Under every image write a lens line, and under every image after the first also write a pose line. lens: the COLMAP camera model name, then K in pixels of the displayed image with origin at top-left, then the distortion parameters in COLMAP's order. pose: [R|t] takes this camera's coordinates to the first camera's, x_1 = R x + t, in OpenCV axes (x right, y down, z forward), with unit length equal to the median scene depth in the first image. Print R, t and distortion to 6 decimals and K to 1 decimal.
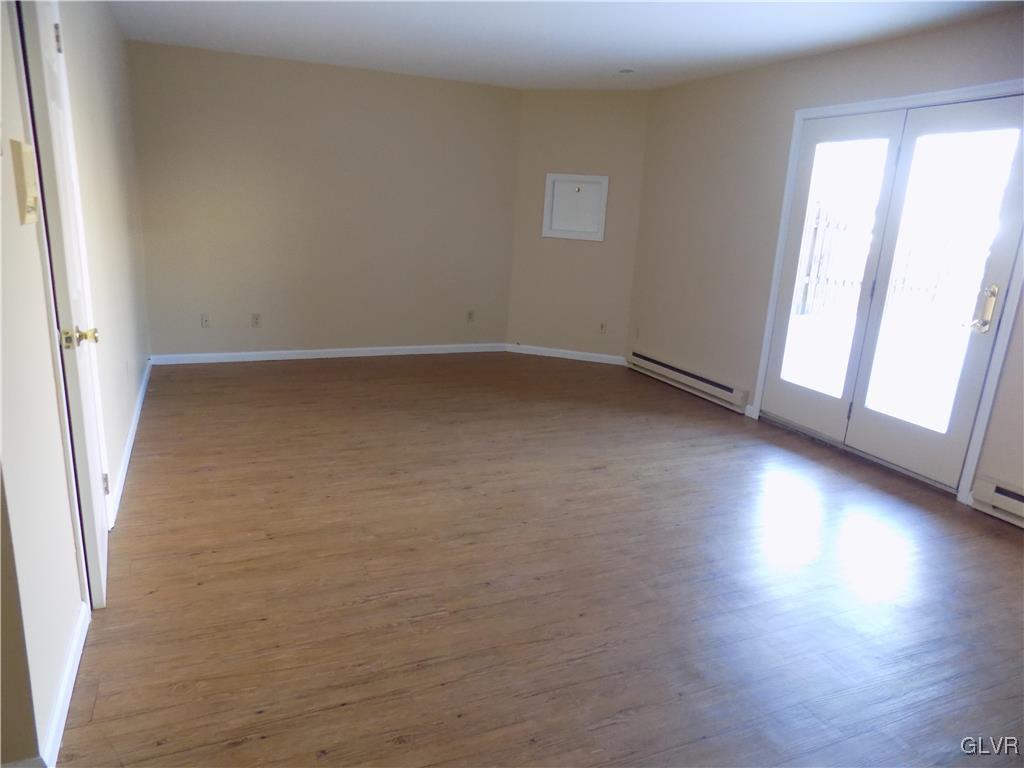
lens RADIAL K [[692.1, 0, 504.9], [0, 692.1, 407.2], [0, 0, 1]] dist [-0.044401, 0.021491]
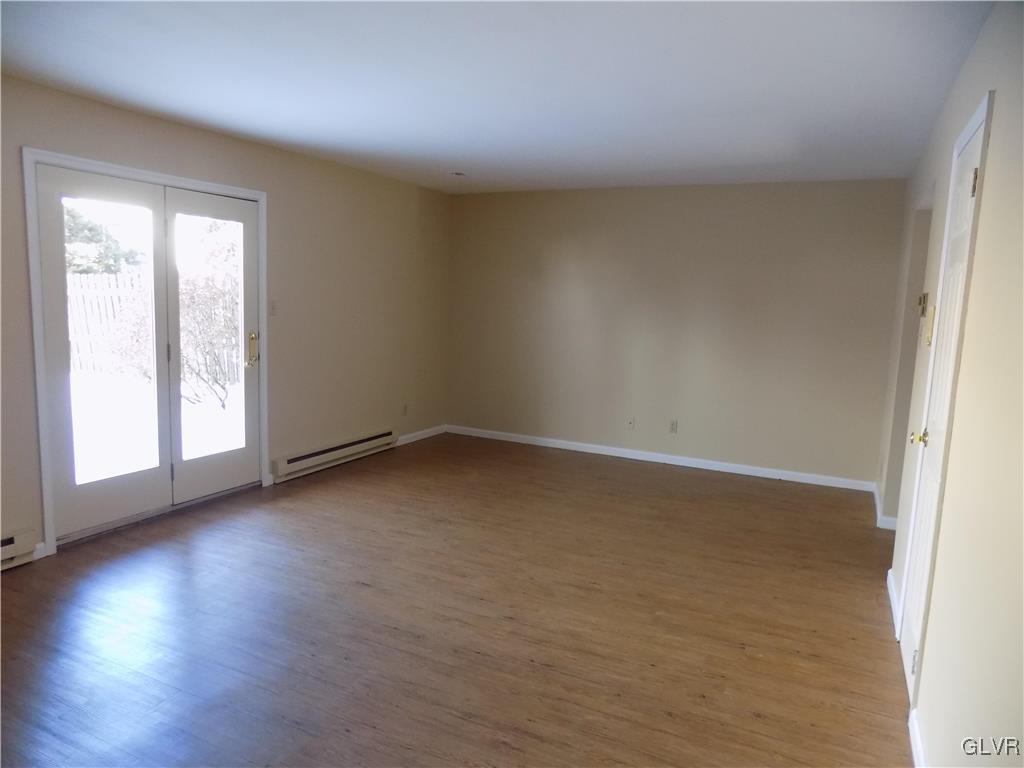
lens RADIAL K [[692.1, 0, 514.1], [0, 692.1, 386.0], [0, 0, 1]] dist [-0.044401, 0.021491]
pose [[-0.646787, -0.174685, 0.742396, -0.688827], [0.142951, 0.928397, 0.342992, -0.484129], [-0.749154, 0.327969, -0.575504, 1.455457]]
